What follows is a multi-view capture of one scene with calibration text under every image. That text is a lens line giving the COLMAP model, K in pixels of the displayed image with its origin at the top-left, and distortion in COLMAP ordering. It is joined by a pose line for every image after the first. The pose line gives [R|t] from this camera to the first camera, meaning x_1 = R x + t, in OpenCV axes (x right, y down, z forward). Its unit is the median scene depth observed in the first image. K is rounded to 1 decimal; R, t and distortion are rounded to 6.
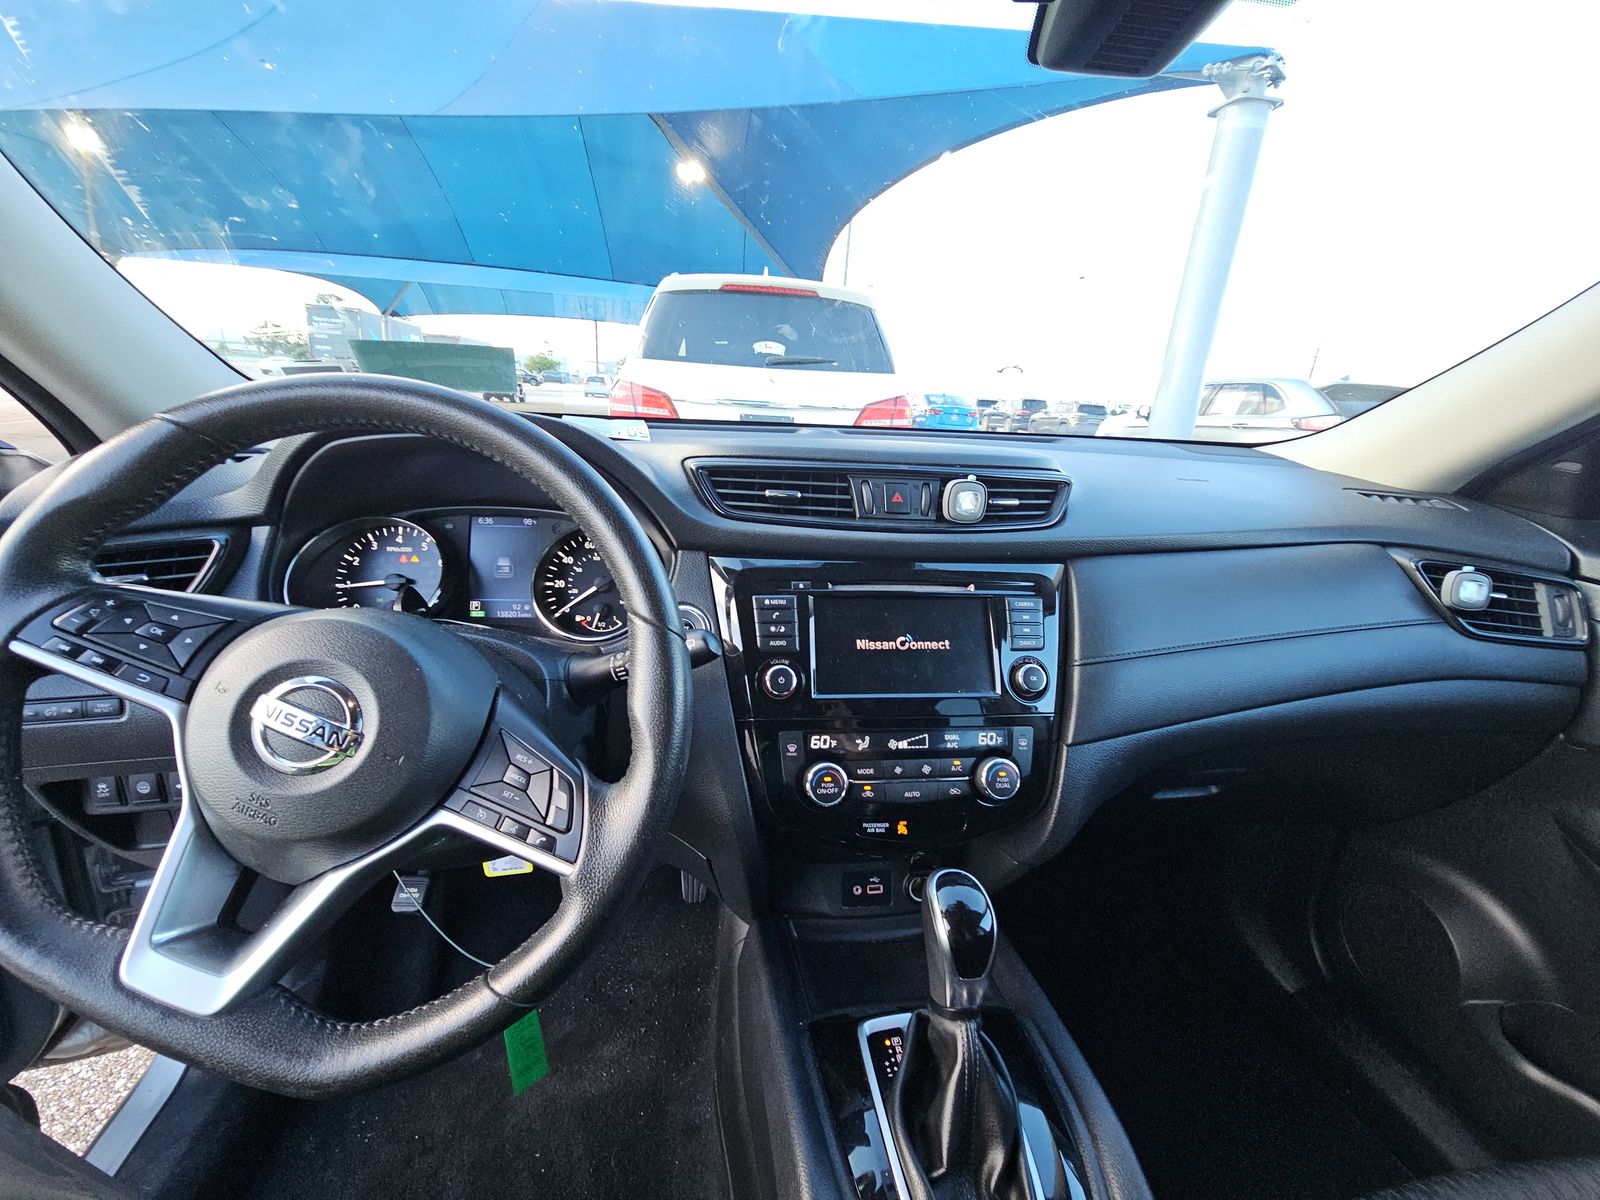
lens RADIAL K [[649.0, 0, 805.1], [0, 649.0, 595.3], [0, 0, 1]] dist [0.000972, -0.003092]
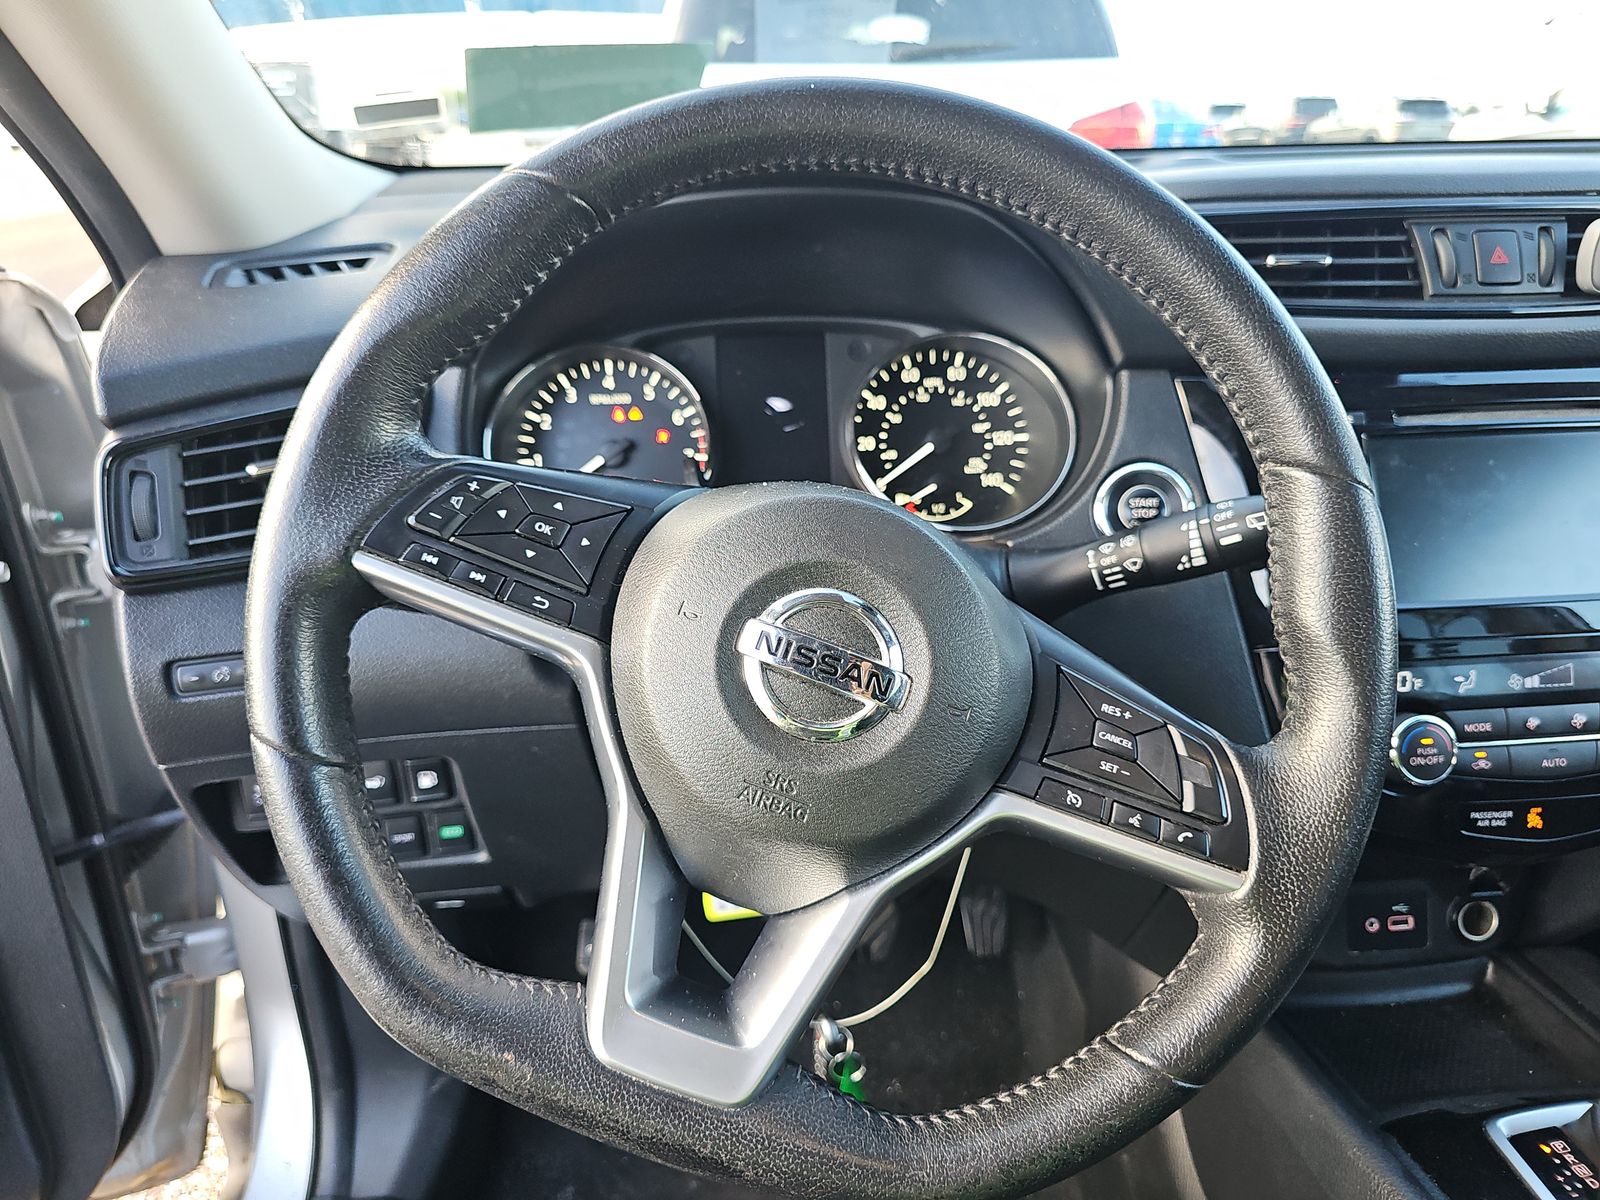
lens RADIAL K [[1086.4, 0, 802.2], [0, 1086.4, 598.7], [0, 0, 1]] dist [0.011553, -0.023409]
pose [[0.996526, -0.042213, -0.071786, -0.407208], [0.049981, 0.992663, 0.110103, 0.012113], [0.066612, -0.113309, 0.991324, -0.015634]]
